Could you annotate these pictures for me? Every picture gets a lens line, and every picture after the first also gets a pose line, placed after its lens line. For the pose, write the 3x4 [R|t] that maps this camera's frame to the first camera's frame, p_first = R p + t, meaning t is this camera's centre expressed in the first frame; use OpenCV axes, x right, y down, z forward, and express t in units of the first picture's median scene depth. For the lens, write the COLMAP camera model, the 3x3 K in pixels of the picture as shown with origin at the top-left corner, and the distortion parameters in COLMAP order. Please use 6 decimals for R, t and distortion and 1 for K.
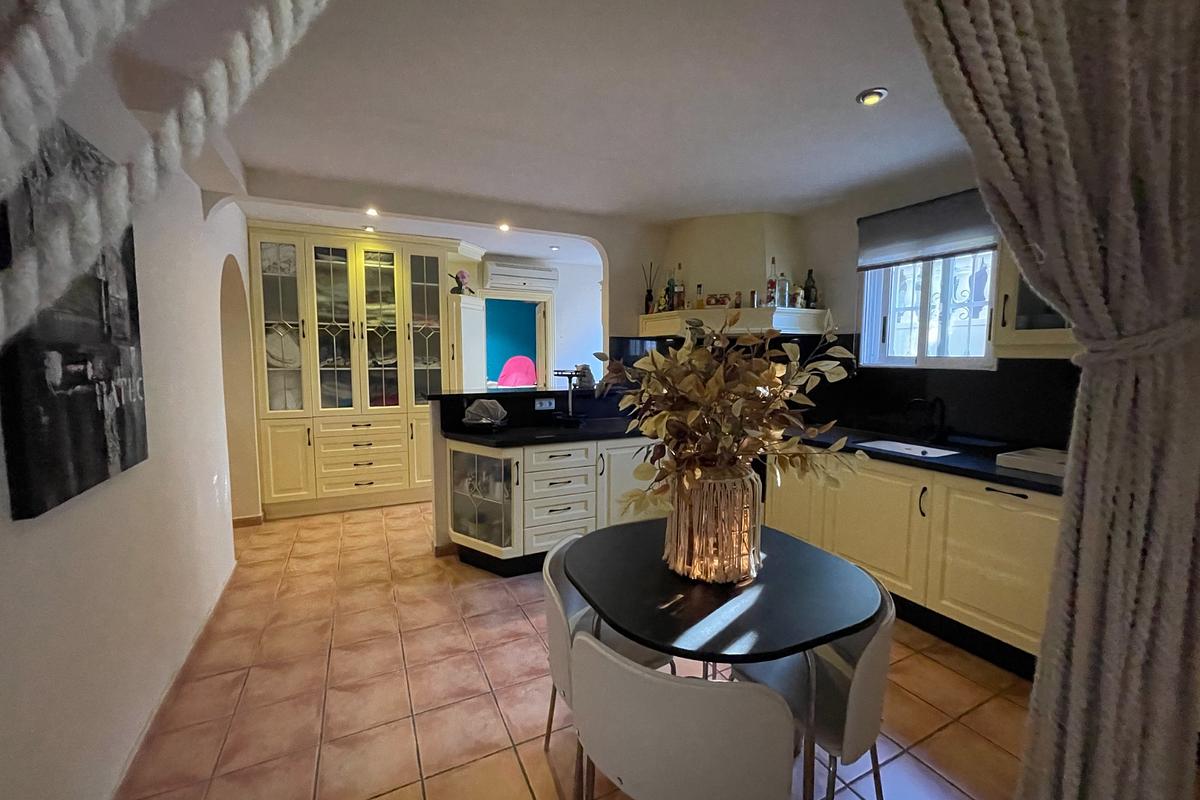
lens RADIAL K [[483.9, 0, 596.8], [0, 483.9, 396.9], [0, 0, 1]] dist [-0.002642, 0.000576]
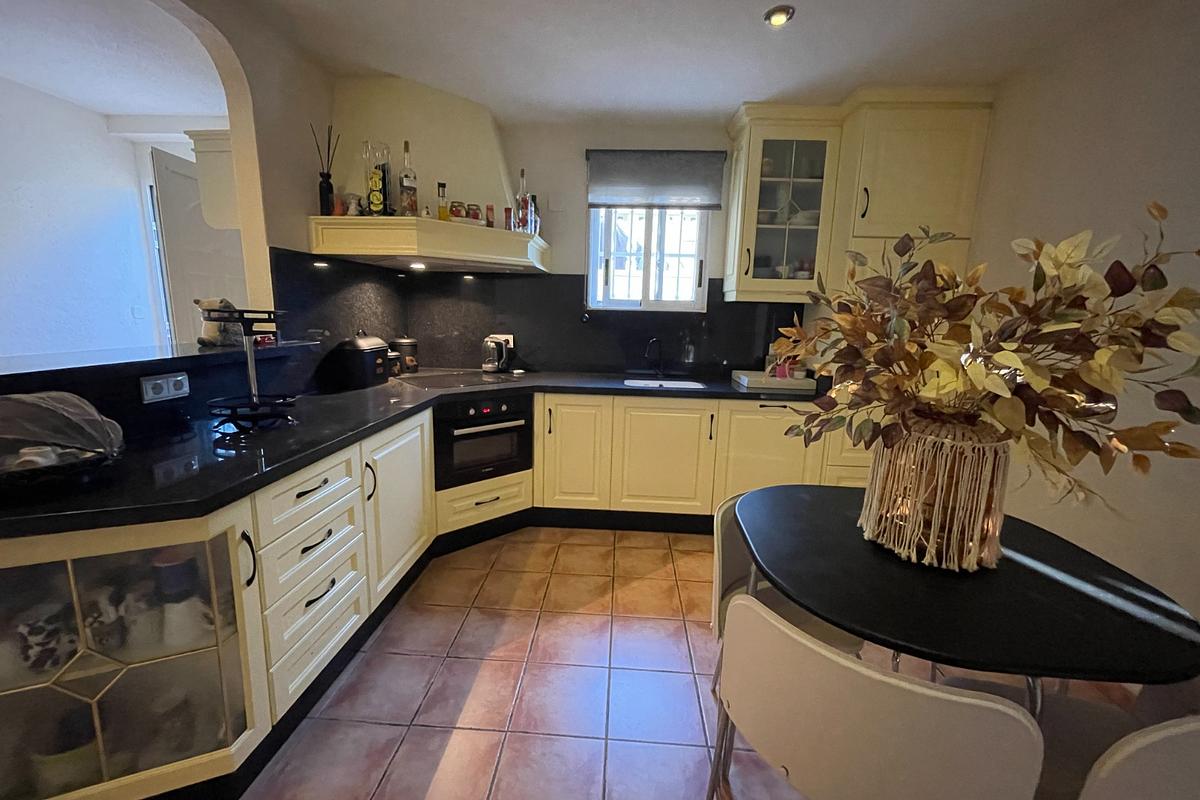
lens RADIAL K [[483.9, 0, 596.9], [0, 483.9, 396.3], [0, 0, 1]] dist [-0.002642, 0.000576]
pose [[0.501285, -0.141364, 0.853656, -0.285036], [0.053655, 0.989744, 0.132393, -0.014122], [-0.863617, -0.020564, 0.503729, 0.443580]]
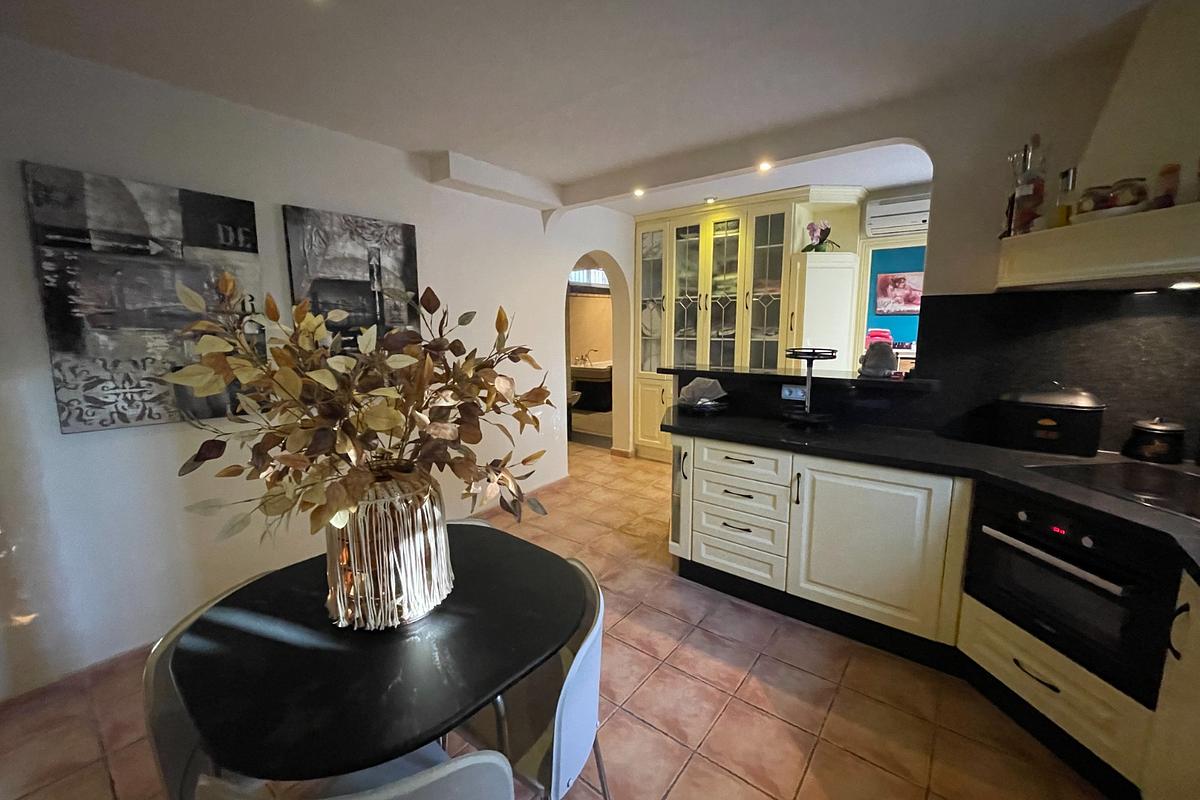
lens RADIAL K [[483.9, 0, 598.0], [0, 483.9, 399.6], [0, 0, 1]] dist [-0.002642, 0.000576]
pose [[0.423479, 0.138164, -0.895308, 0.438332], [-0.069291, 0.990346, 0.120056, -0.044186], [0.903252, 0.011195, 0.428964, 0.398206]]
